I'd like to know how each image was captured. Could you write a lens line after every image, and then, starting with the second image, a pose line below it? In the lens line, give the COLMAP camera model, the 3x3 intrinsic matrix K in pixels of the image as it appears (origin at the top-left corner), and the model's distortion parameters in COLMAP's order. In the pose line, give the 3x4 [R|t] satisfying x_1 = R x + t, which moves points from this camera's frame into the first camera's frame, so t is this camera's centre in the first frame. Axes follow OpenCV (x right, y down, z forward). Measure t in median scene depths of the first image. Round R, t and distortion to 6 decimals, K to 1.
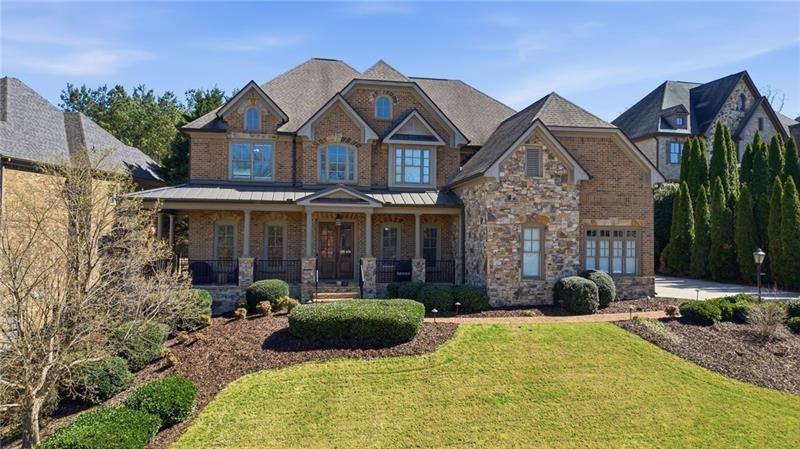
lens RADIAL K [[559.6, 0, 400.0], [0, 559.6, 224.5], [0, 0, 1]] dist [0.091473, -0.100170]
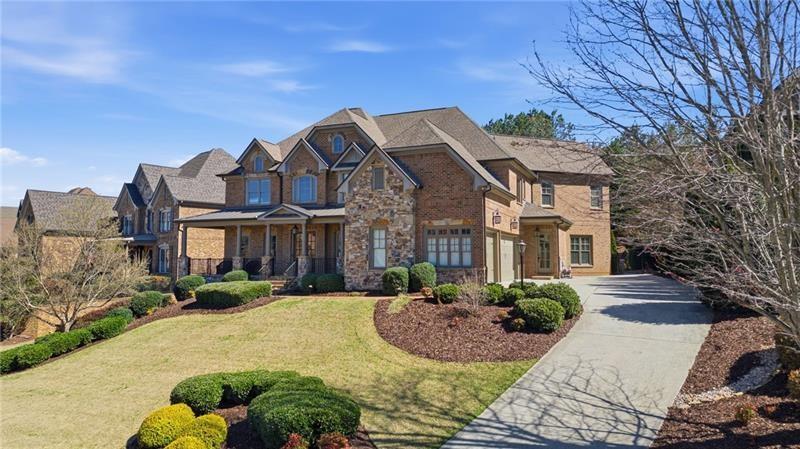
lens RADIAL K [[559.6, 0, 400.0], [0, 559.6, 224.5], [0, 0, 1]] dist [0.091473, -0.100170]
pose [[0.840883, -0.043286, -0.539484, 0.921679], [0.022905, 0.998750, -0.044434, 0.050380], [0.540733, 0.025007, 0.840823, -0.037979]]
